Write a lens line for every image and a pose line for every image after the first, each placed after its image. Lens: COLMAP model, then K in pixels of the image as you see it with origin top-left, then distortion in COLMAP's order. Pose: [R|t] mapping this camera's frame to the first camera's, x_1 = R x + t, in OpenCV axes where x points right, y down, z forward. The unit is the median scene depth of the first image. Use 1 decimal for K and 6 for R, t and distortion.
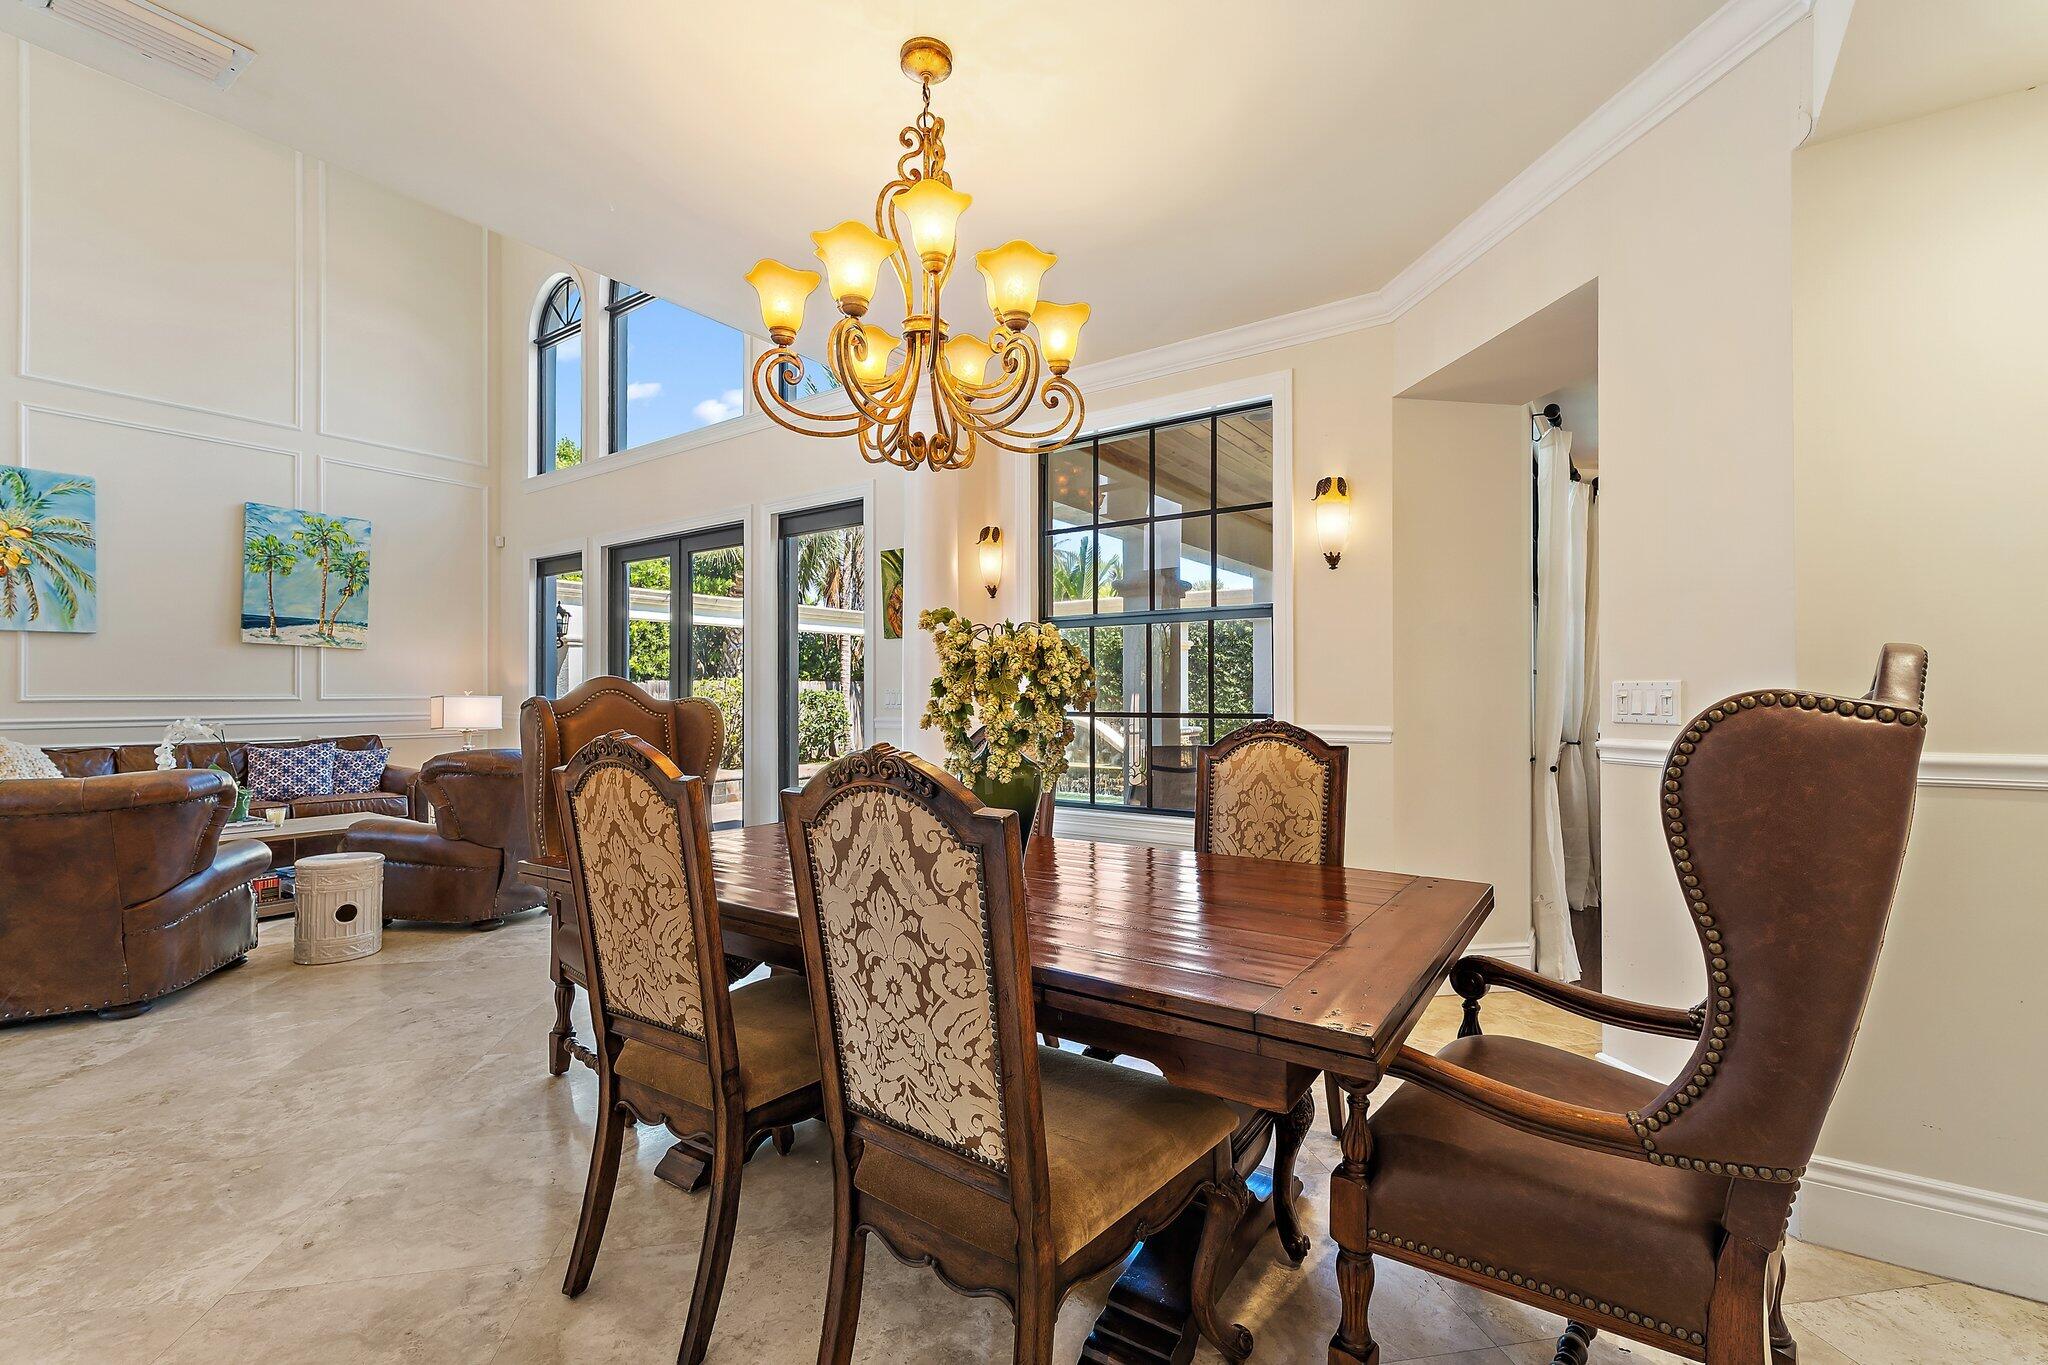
lens RADIAL K [[884.7, 0, 971.0], [0, 884.7, 700.9], [0, 0, 1]] dist [0.000260, 0.000150]
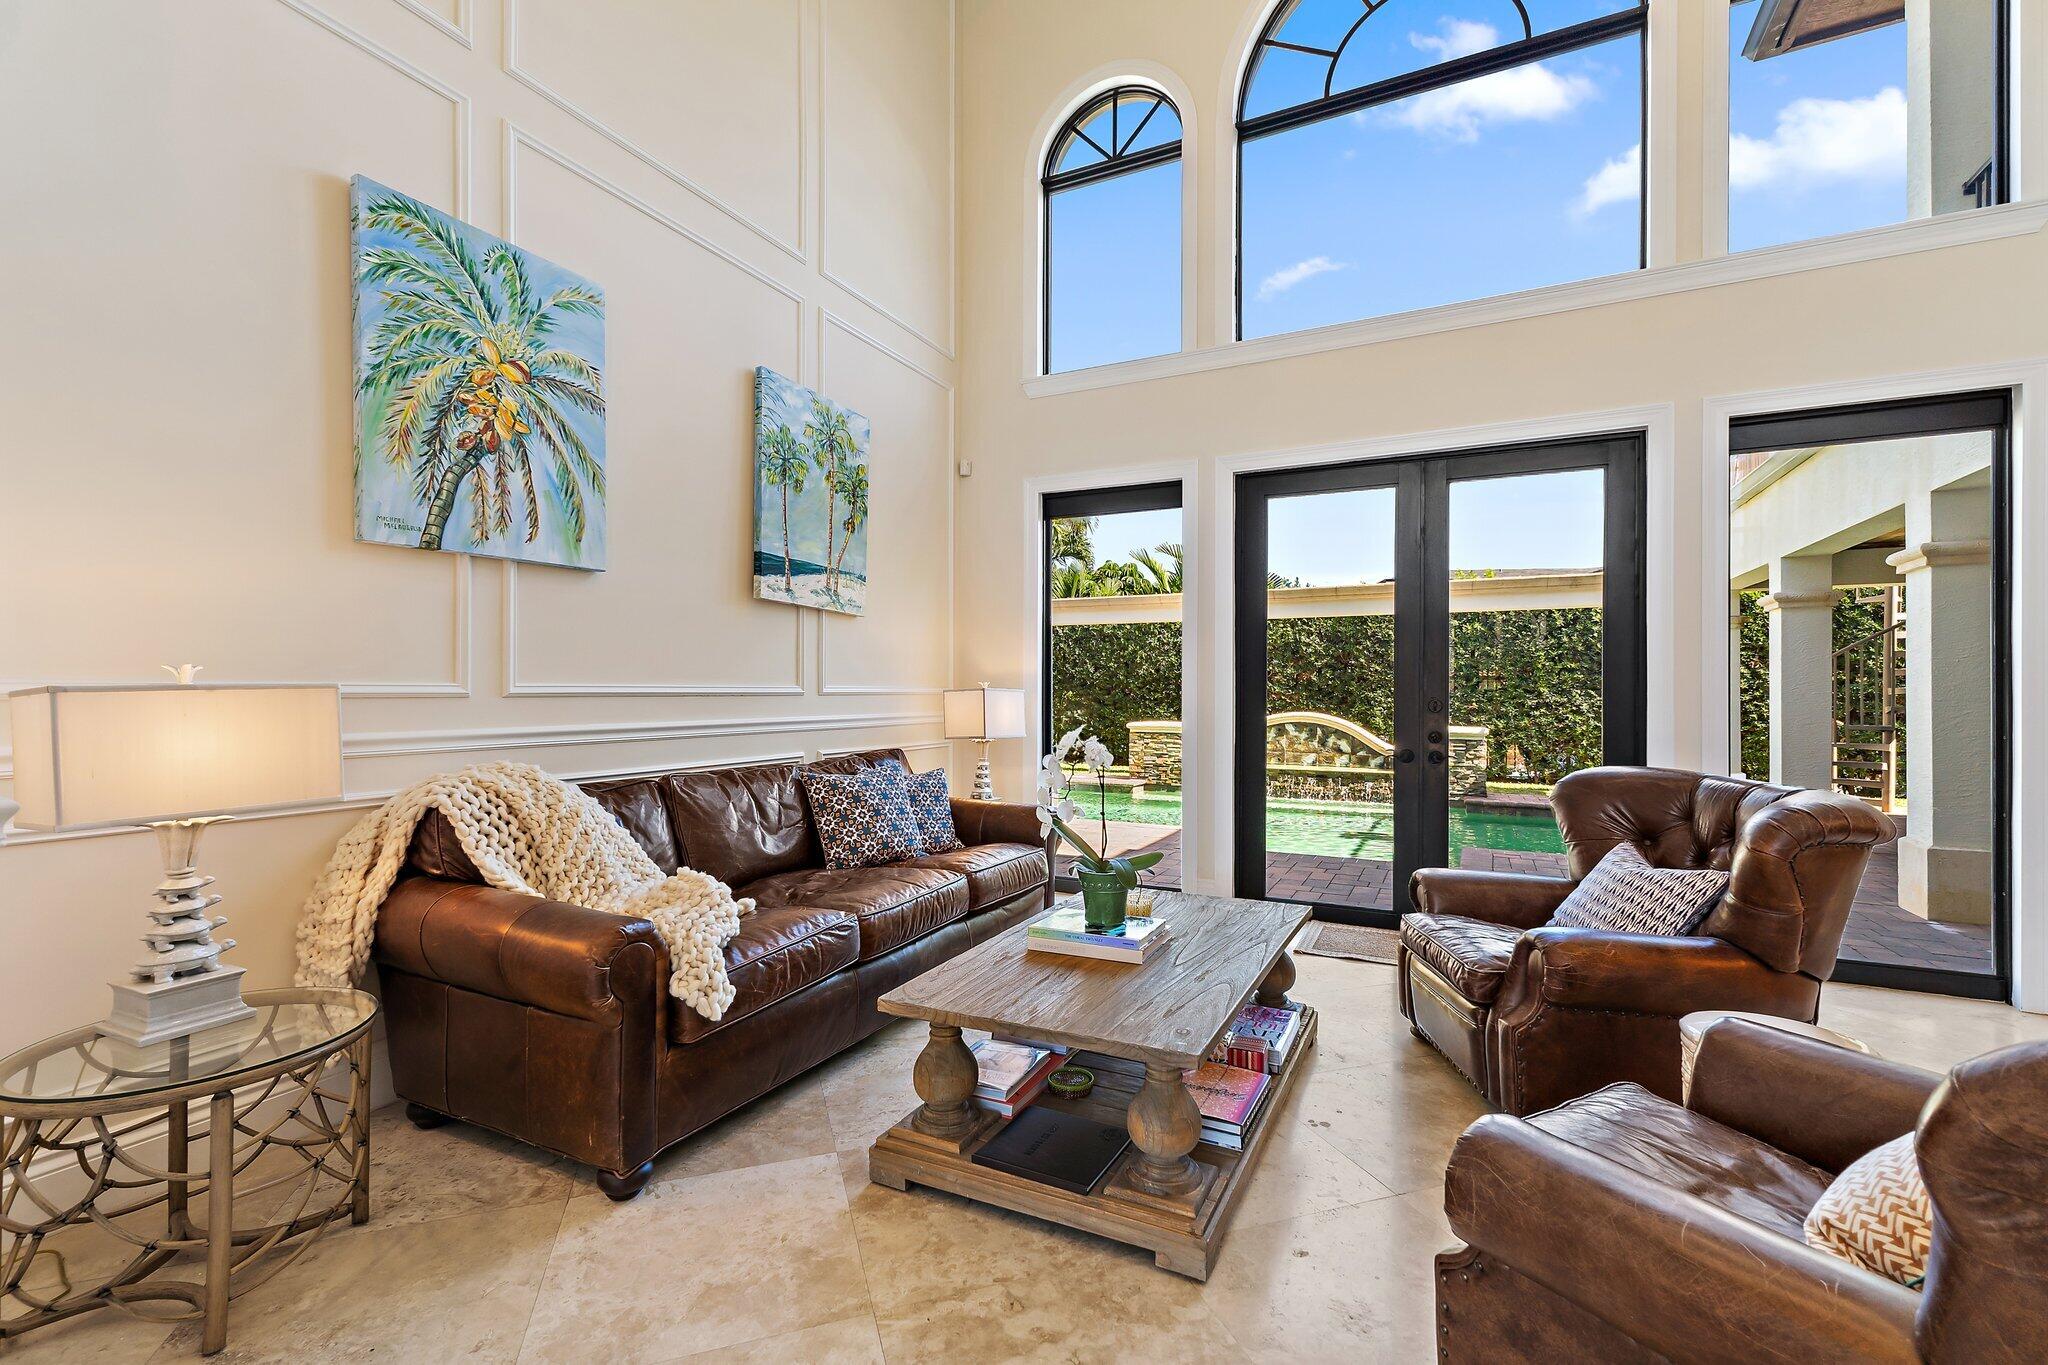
lens RADIAL K [[884.7, 0, 1023.3], [0, 884.7, 693.3], [0, 0, 1]] dist [0.000260, 0.000150]
pose [[0.985275, 0.002619, 0.170956, -0.738366], [-0.001871, 0.999988, -0.004540, 0.000859], [-0.170966, 0.004153, 0.985268, 0.371971]]
